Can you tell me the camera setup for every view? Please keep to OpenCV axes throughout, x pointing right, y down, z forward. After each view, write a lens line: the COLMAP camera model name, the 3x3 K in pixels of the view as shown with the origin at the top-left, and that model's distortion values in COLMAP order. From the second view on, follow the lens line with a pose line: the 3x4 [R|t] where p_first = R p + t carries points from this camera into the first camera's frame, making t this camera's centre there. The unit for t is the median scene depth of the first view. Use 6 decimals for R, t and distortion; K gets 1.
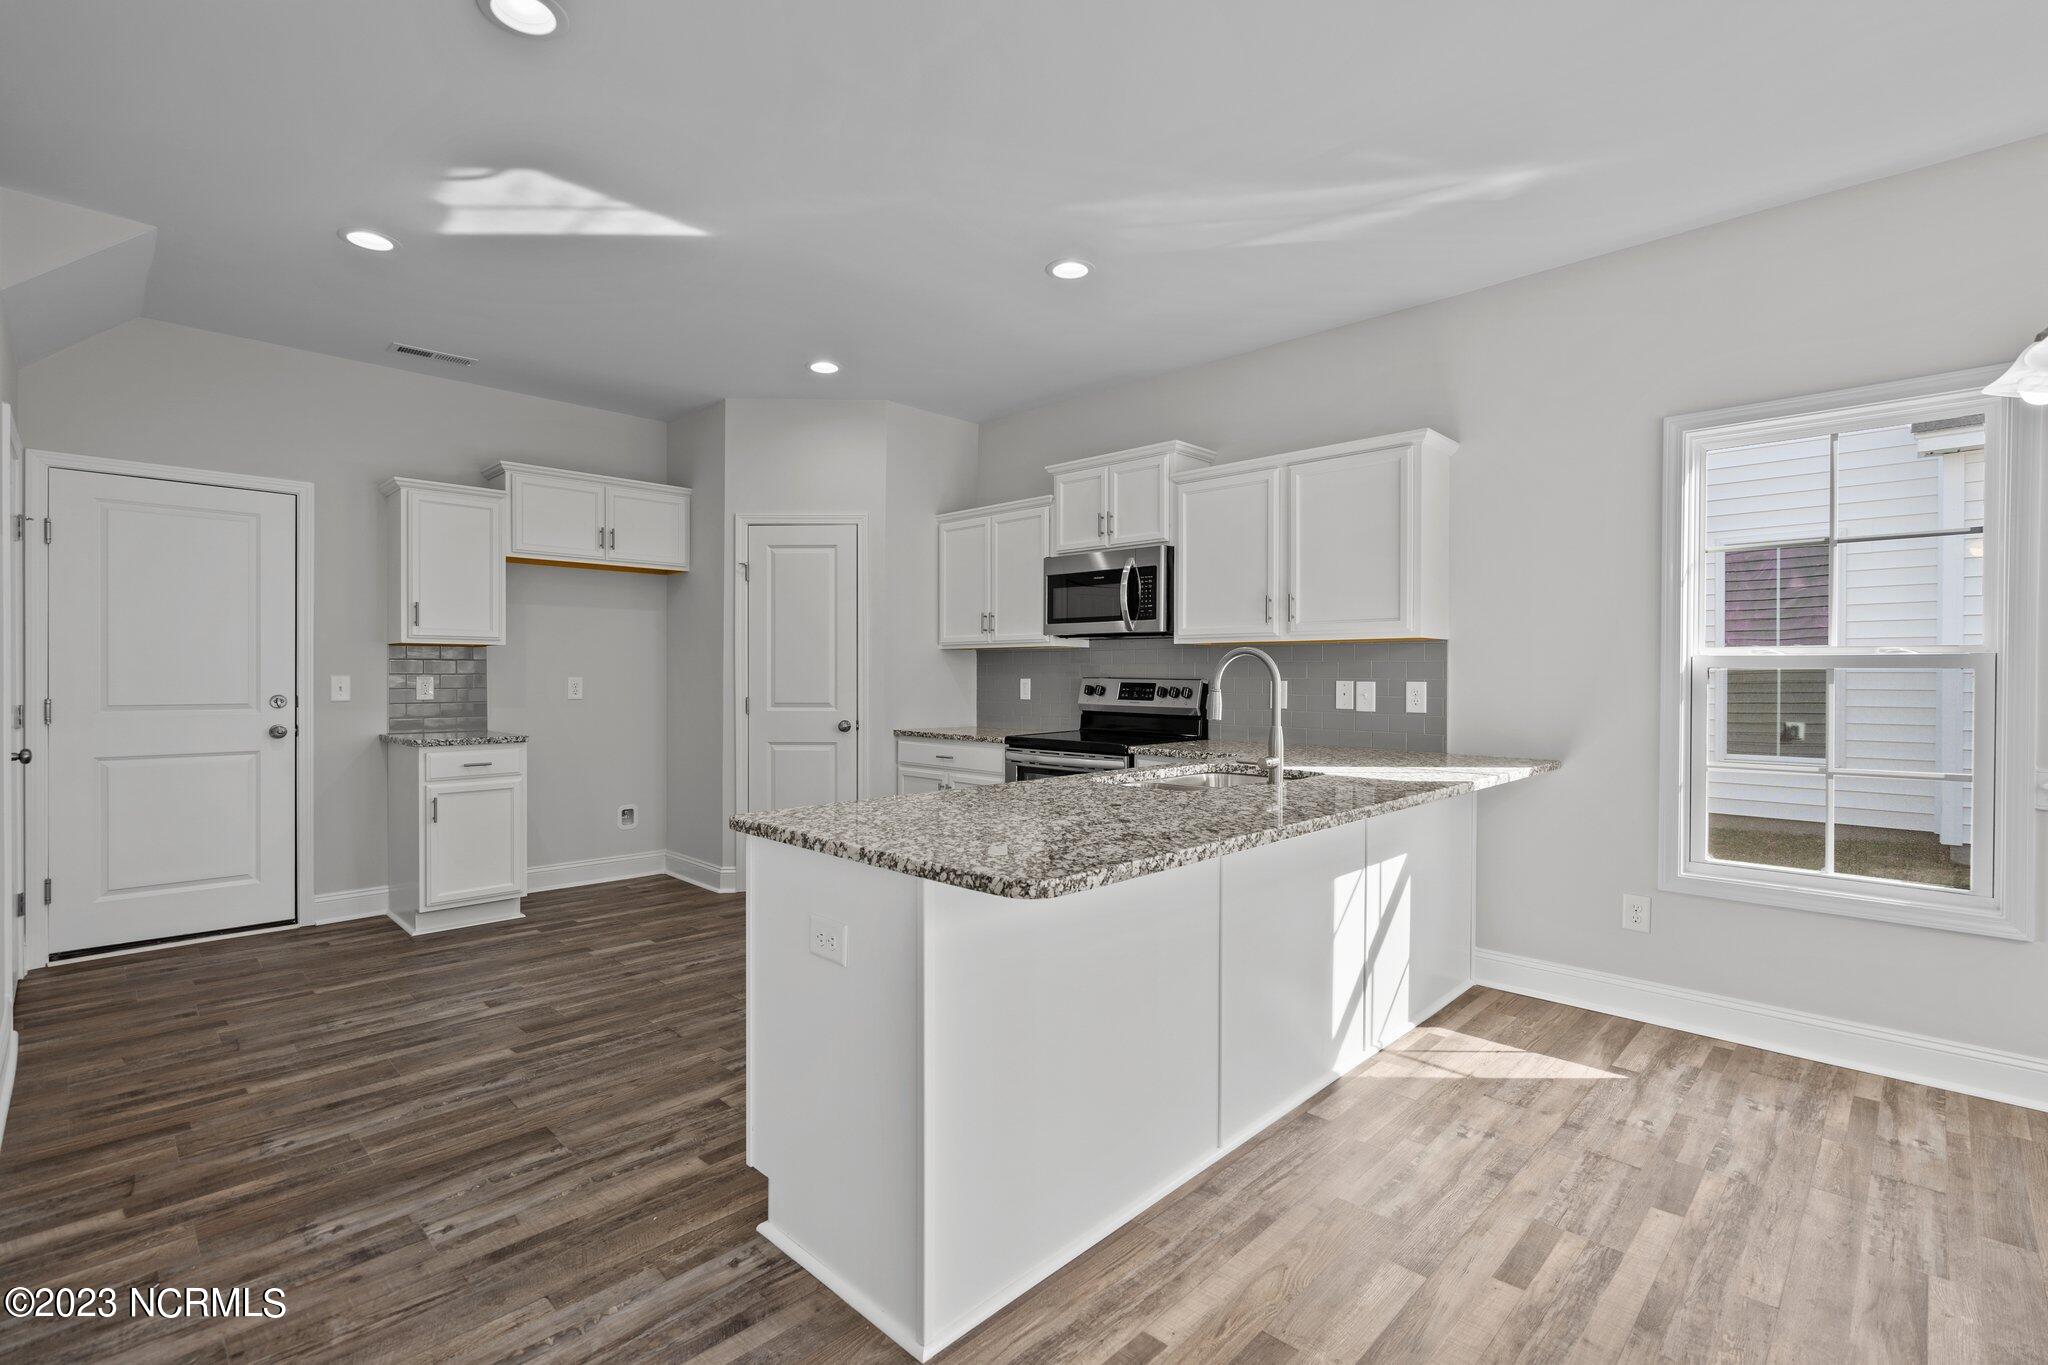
lens RADIAL K [[926.0, 0, 1026.3], [0, 926.0, 683.5], [0, 0, 1]] dist [-0.002513, 0.000815]
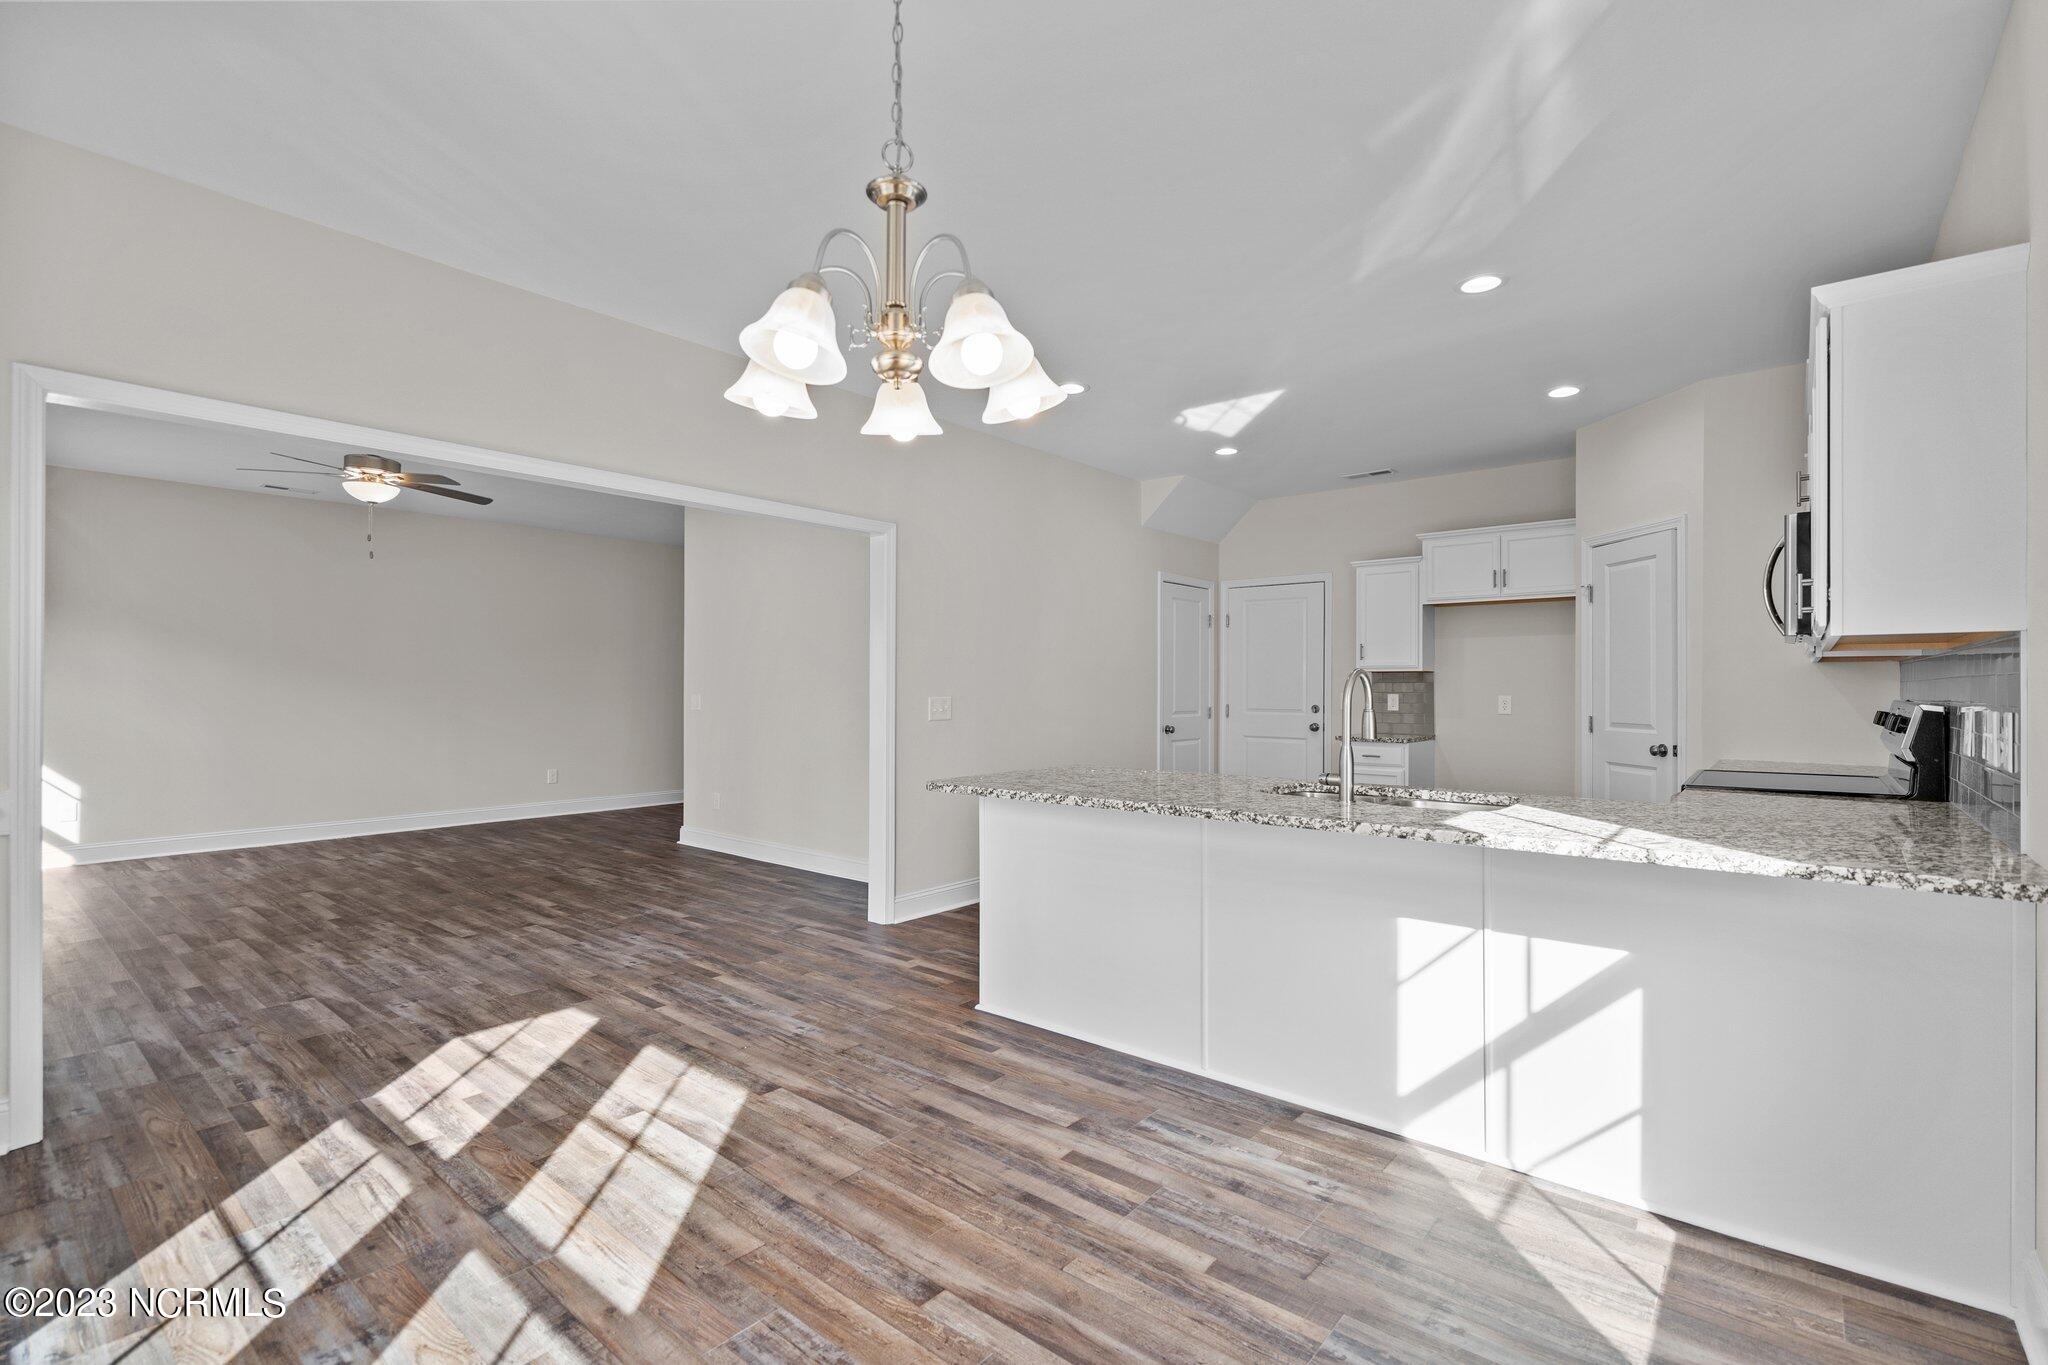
lens RADIAL K [[926.0, 0, 1026.3], [0, 926.0, 683.5], [0, 0, 1]] dist [-0.002513, 0.000815]
pose [[0.079895, -0.007063, -0.996778, 0.845288], [-0.012321, 0.999892, -0.008072, -0.006576], [0.996727, 0.012927, 0.079800, 0.379864]]
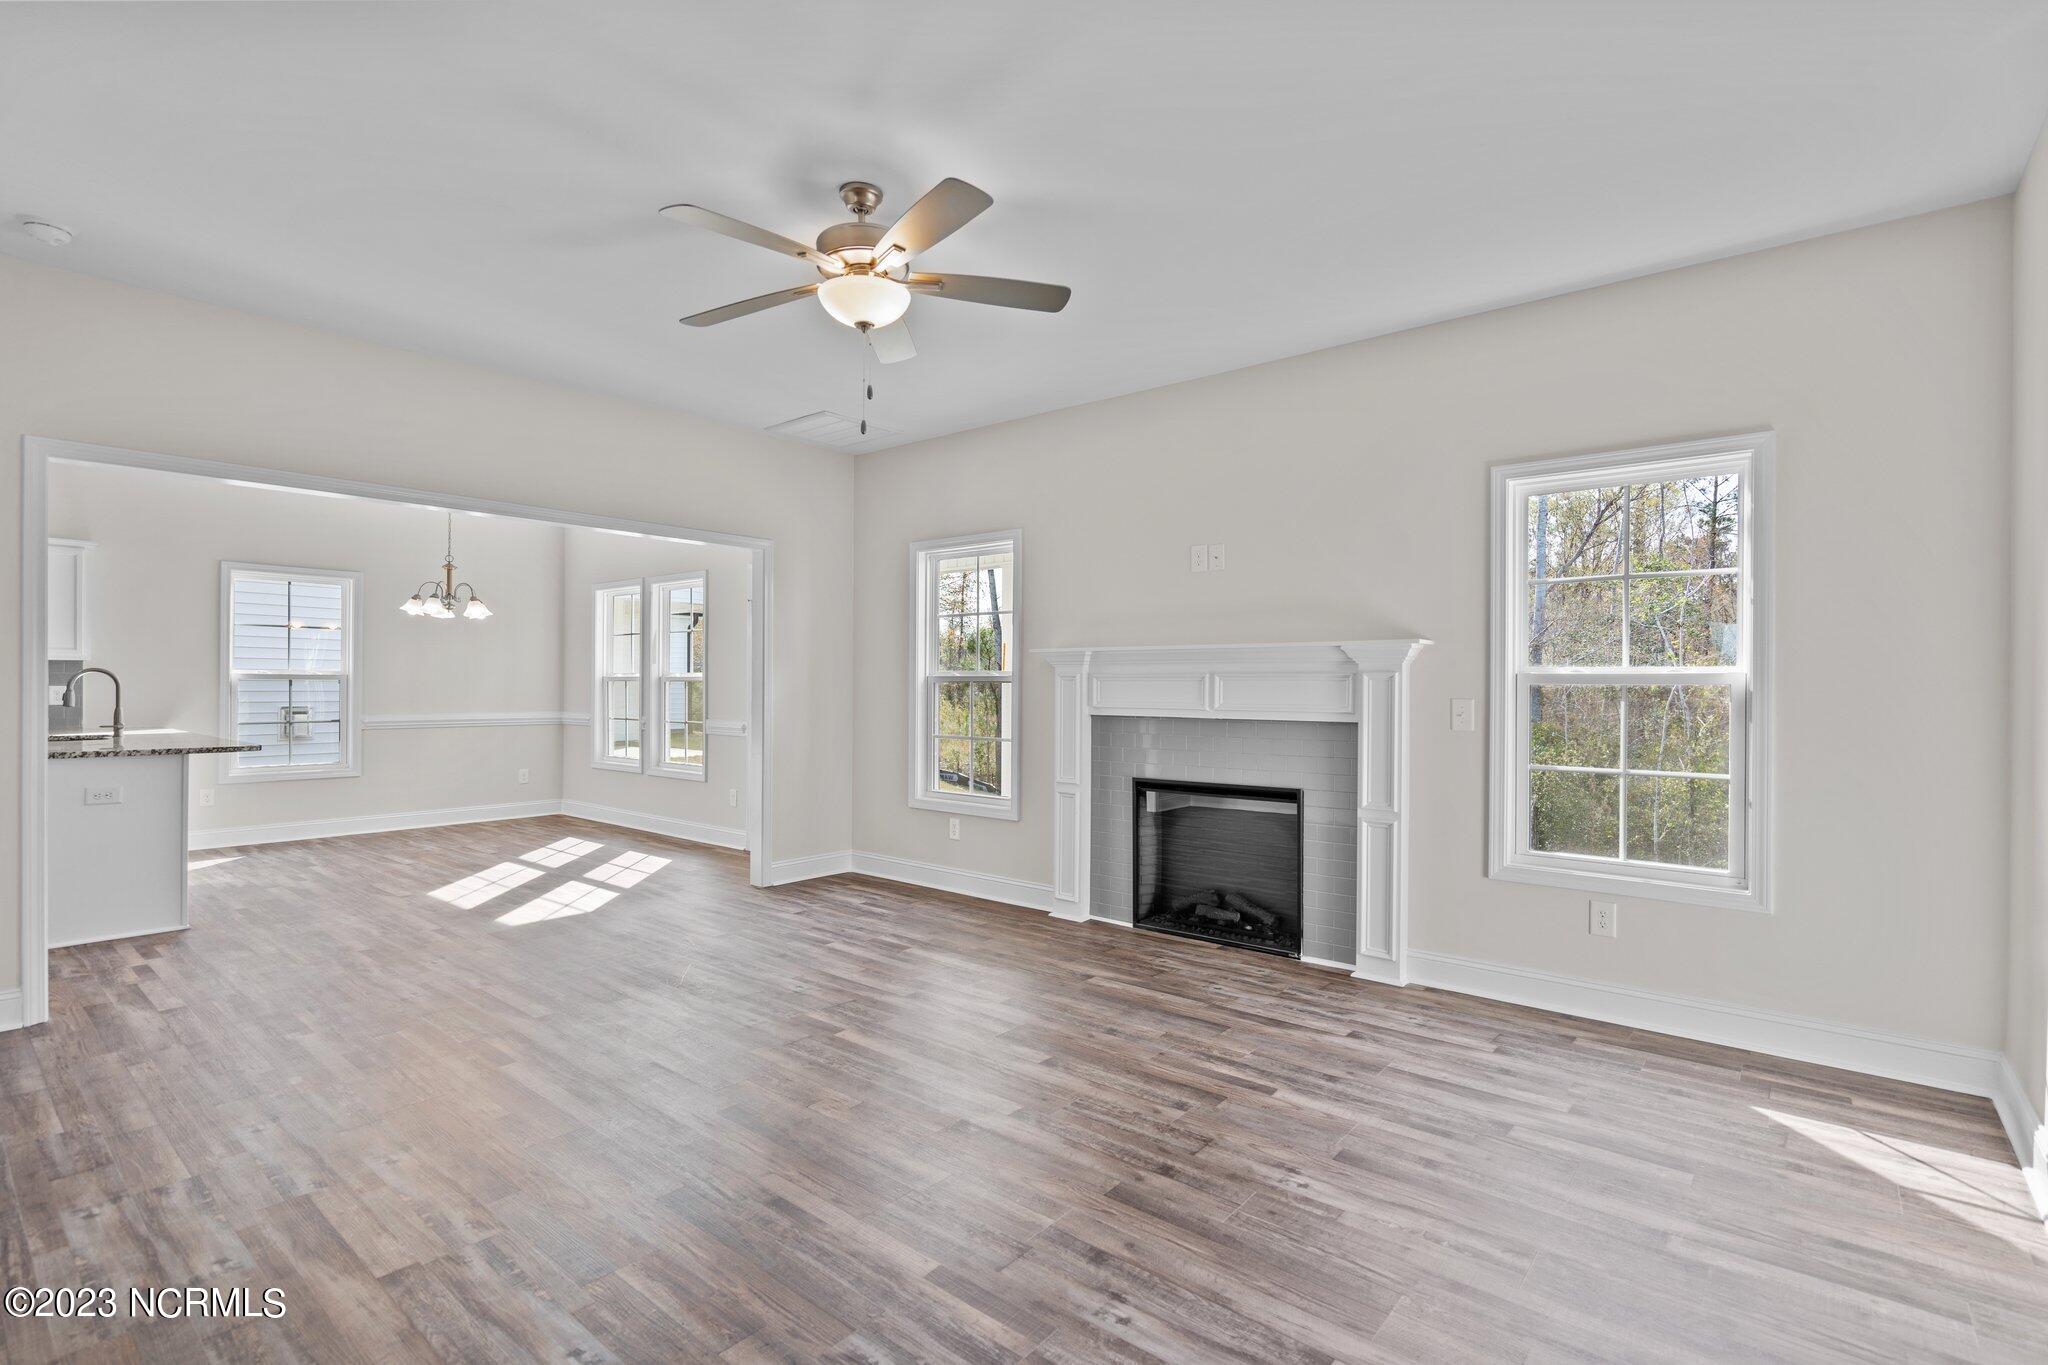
lens RADIAL K [[956.7, 0, 1020.6], [0, 956.7, 688.2], [0, 0, 1]] dist [-0.002183, 0.000607]
pose [[-0.073625, -0.006789, 0.997263, -1.296588], [0.004552, 0.999964, 0.007144, -0.001925], [-0.997276, 0.005066, -0.073592, -0.528672]]
